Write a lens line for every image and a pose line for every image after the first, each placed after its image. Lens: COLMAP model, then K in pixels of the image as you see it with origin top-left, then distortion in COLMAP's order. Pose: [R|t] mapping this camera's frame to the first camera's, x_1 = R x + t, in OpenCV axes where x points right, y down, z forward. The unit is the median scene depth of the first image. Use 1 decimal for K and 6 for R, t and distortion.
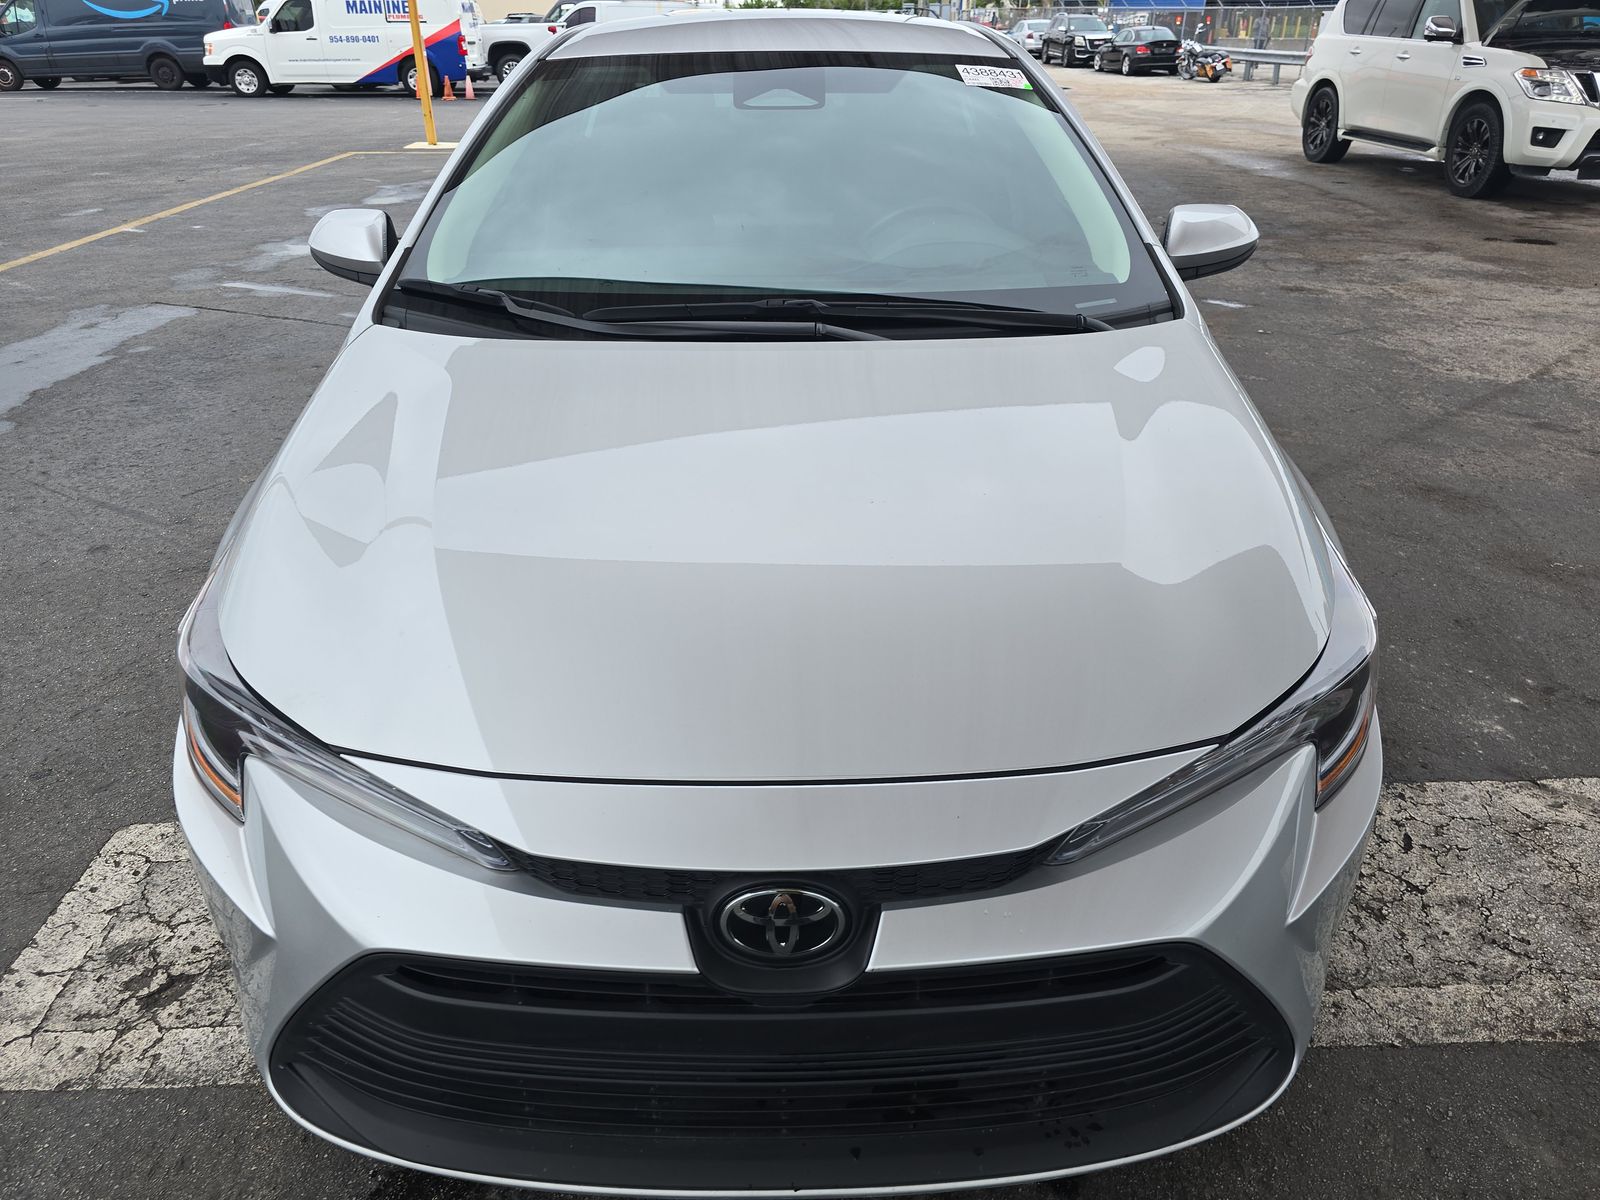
lens RADIAL K [[1075.5, 0, 800.0], [0, 1075.5, 600.0], [0, 0, 1]] dist [0.026247, -0.023654]
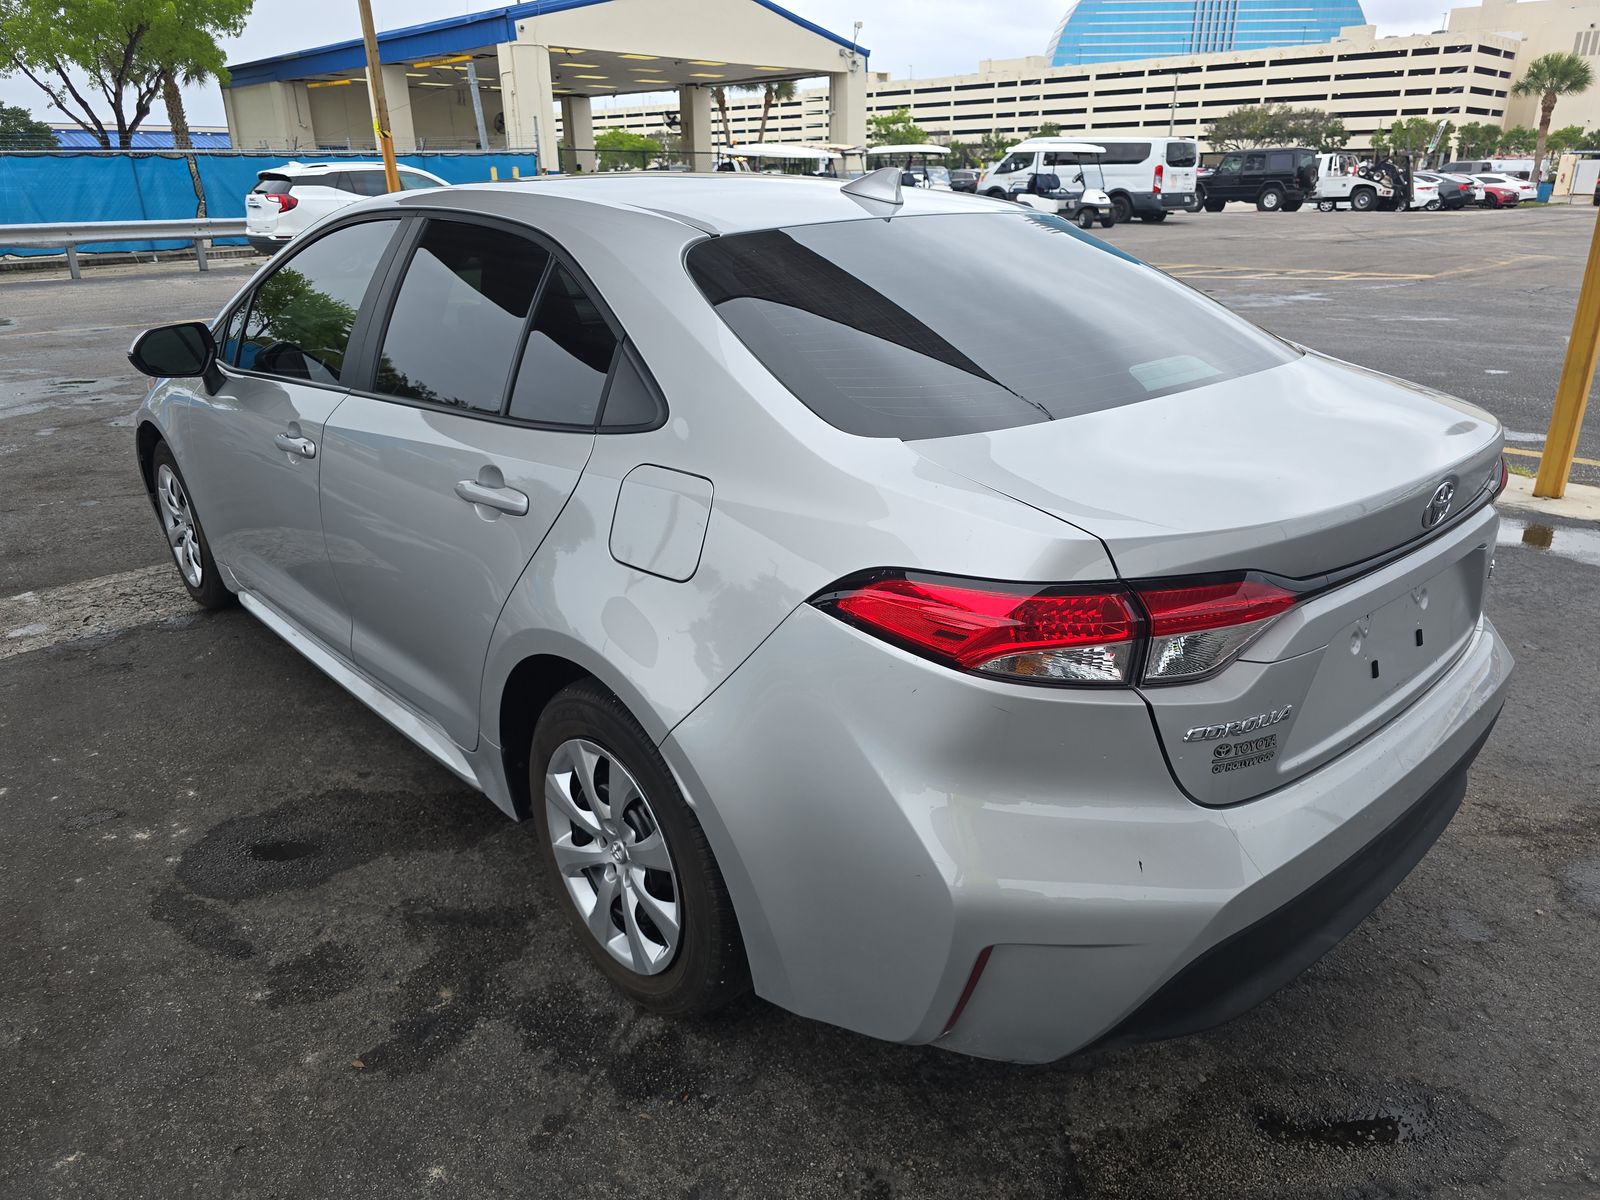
lens RADIAL K [[1069.0, 0, 804.2], [0, 1069.0, 607.4], [0, 0, 1]] dist [0.033012, -0.030032]
pose [[-0.747013, 0.262873, -0.610630, 0.829573], [-0.299964, 0.686418, 0.662459, -1.458155], [0.593290, 0.678033, -0.433911, 2.700145]]
